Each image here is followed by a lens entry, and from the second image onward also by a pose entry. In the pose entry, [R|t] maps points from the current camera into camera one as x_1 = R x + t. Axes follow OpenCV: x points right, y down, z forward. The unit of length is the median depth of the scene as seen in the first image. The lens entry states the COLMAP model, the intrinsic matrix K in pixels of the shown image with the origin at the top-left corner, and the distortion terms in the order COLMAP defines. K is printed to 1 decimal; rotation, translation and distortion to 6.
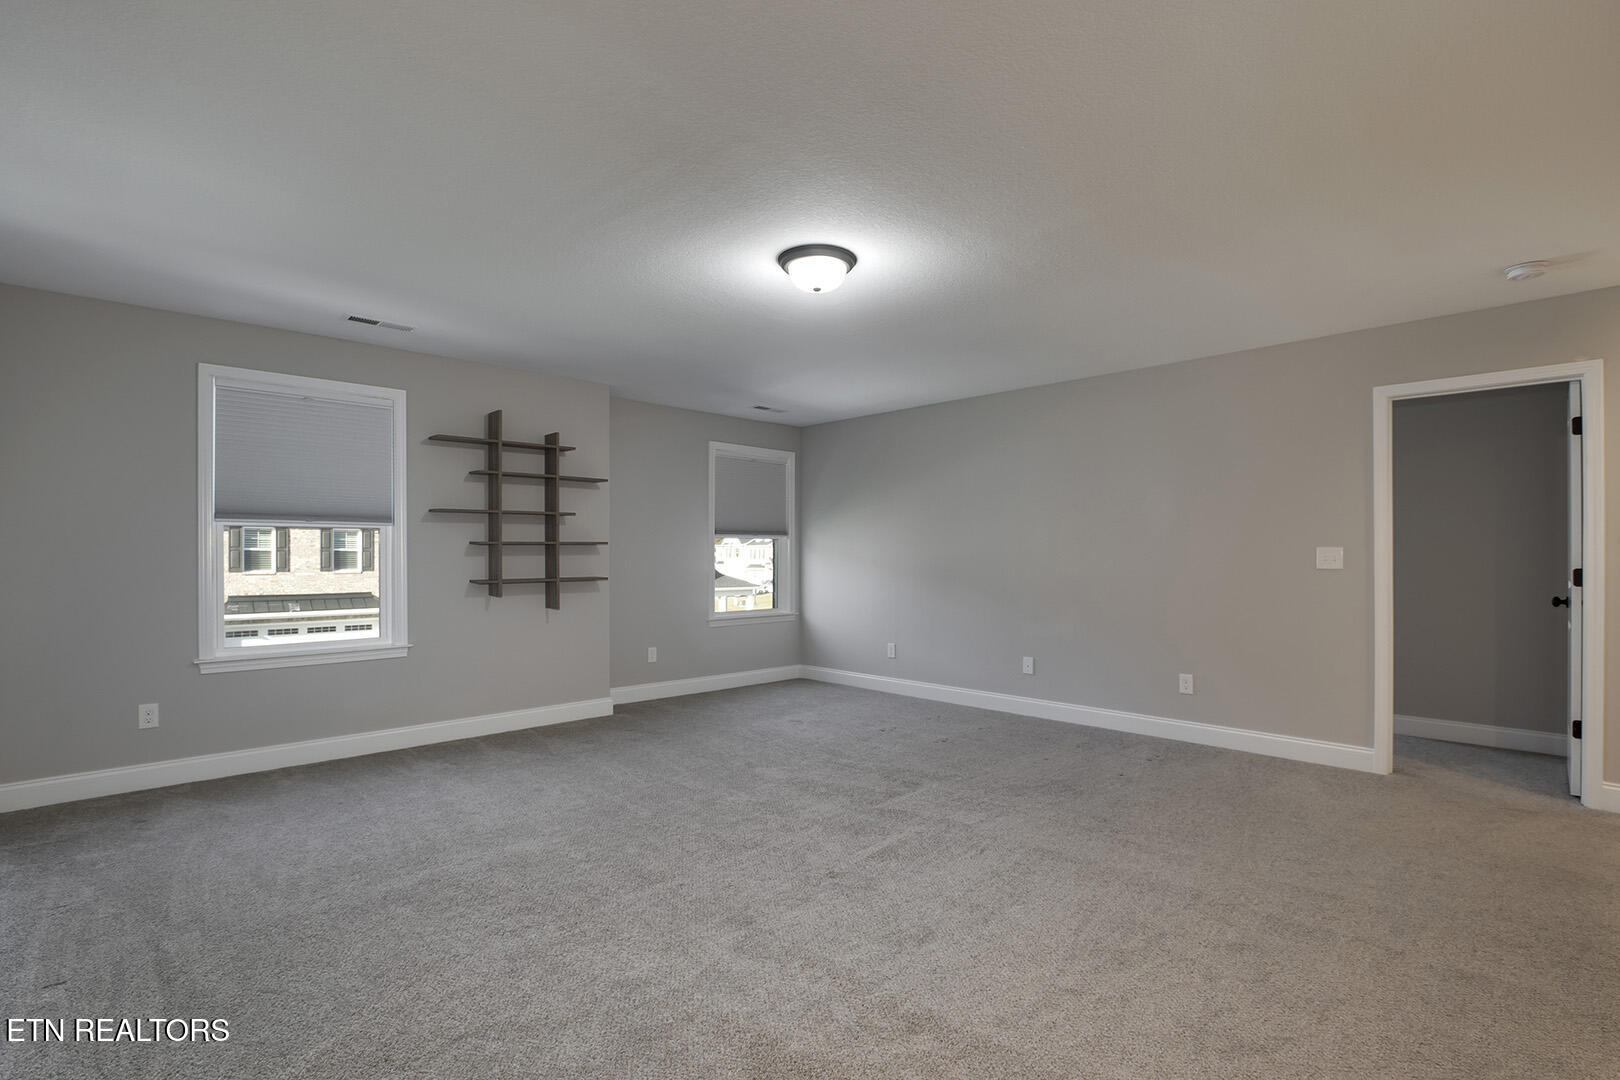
lens RADIAL K [[760.4, 0, 812.7], [0, 760.4, 555.1], [0, 0, 1]] dist [-0.024323, 0.004277]
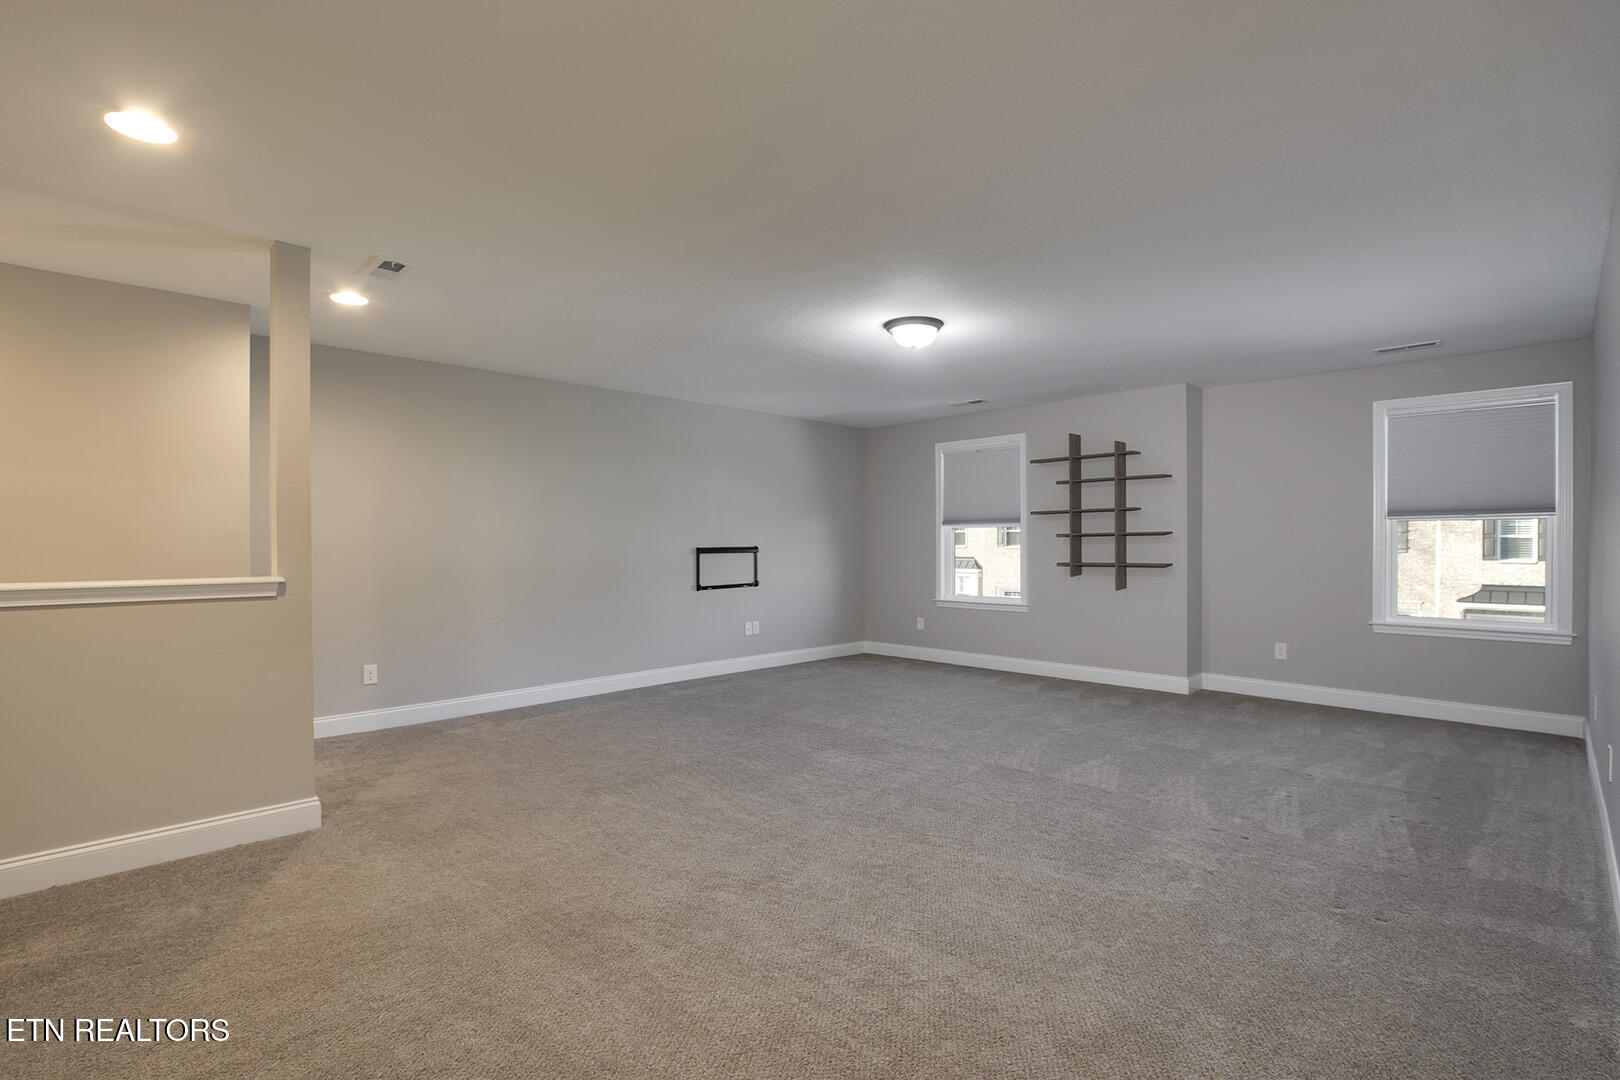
lens RADIAL K [[760.4, 0, 812.7], [0, 760.4, 555.1], [0, 0, 1]] dist [-0.024323, 0.004277]
pose [[0.007690, 0.015499, -0.999850, 0.833108], [0.001841, 0.999878, 0.015514, -0.000646], [0.999969, -0.001960, 0.007660, 0.509642]]
